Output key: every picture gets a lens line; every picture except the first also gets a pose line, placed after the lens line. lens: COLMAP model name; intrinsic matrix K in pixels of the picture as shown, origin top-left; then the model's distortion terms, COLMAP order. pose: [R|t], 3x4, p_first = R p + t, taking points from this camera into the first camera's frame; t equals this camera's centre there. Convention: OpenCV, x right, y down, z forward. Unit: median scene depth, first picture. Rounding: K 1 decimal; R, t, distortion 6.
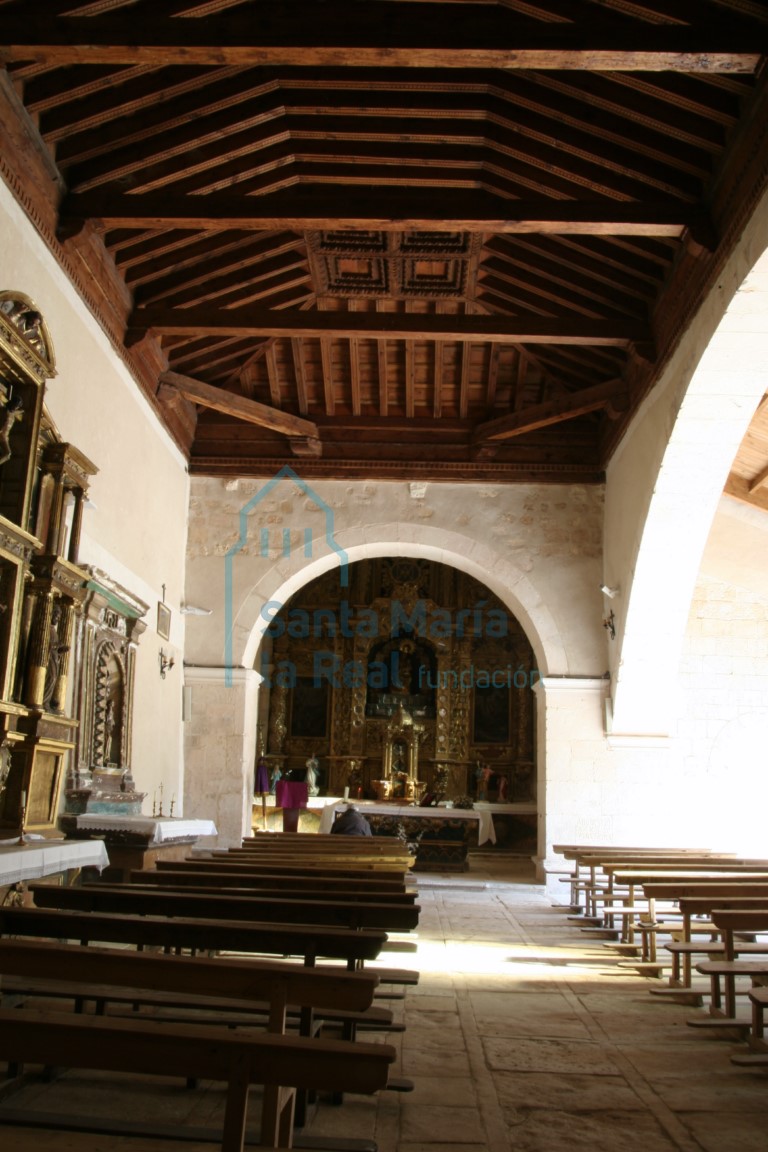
lens RADIAL K [[943.5, 0, 384.0], [0, 943.5, 576.0], [0, 0, 1]] dist [-0.108936, 0.081296]
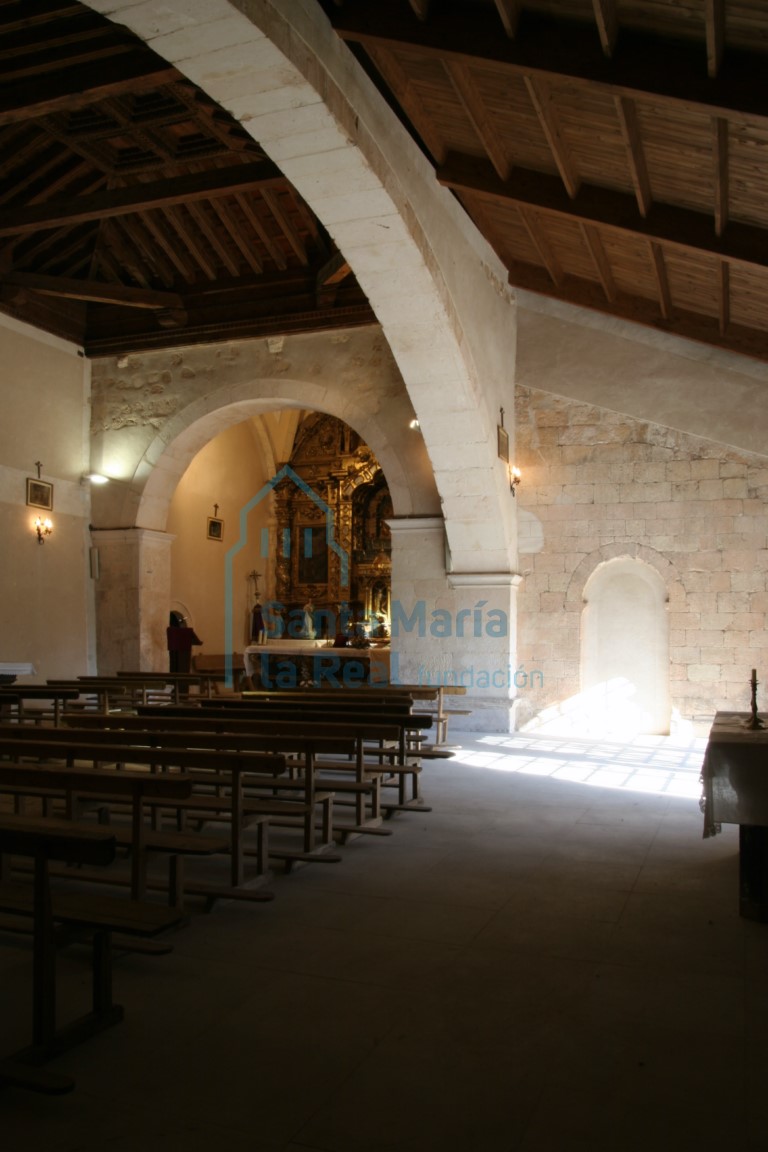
lens RADIAL K [[943.5, 0, 384.0], [0, 943.5, 576.0], [0, 0, 1]] dist [-0.108936, 0.081296]
pose [[0.944445, -0.045470, -0.325509, 0.470885], [0.098371, 0.984090, 0.147952, 0.017367], [0.313603, -0.171753, 0.933892, 0.044143]]
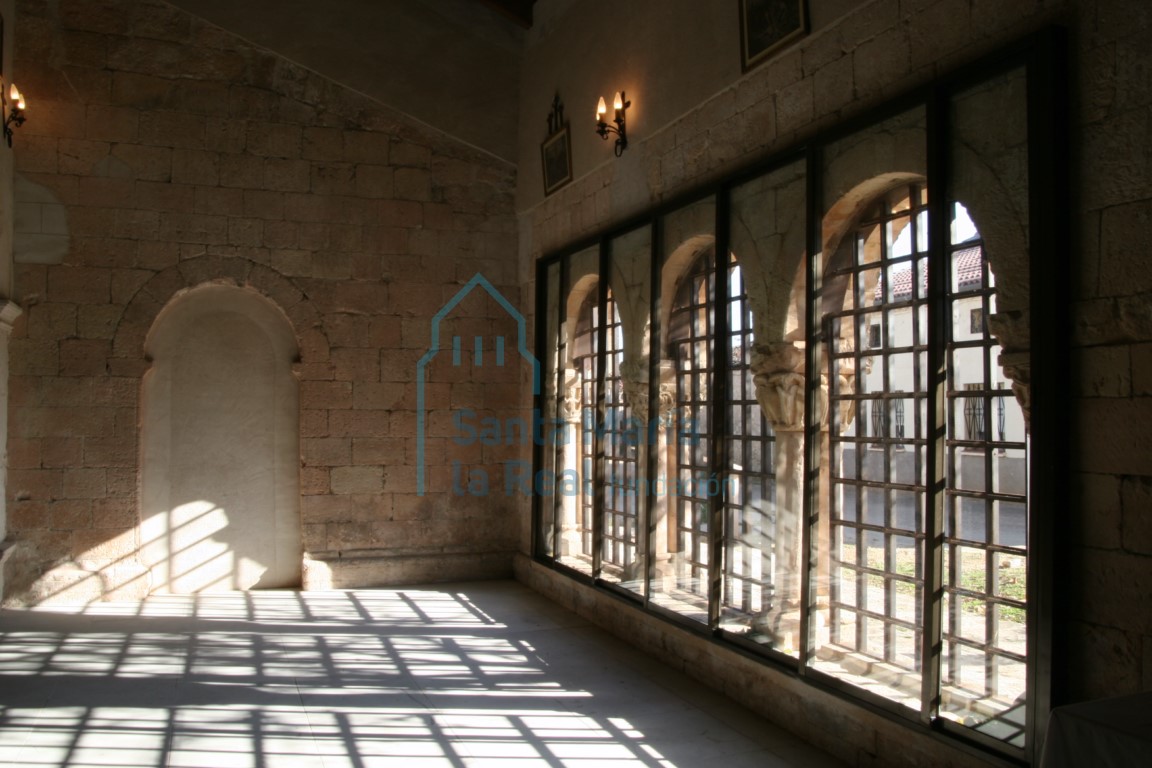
lens RADIAL K [[943.5, 0, 576.0], [0, 943.5, 384.0], [0, 0, 1]] dist [-0.108936, 0.081296]
pose [[0.919621, -0.021856, 0.392199, 0.372104], [-0.058316, 0.979790, 0.191338, 0.102257], [-0.388455, -0.198830, 0.899761, 0.420176]]
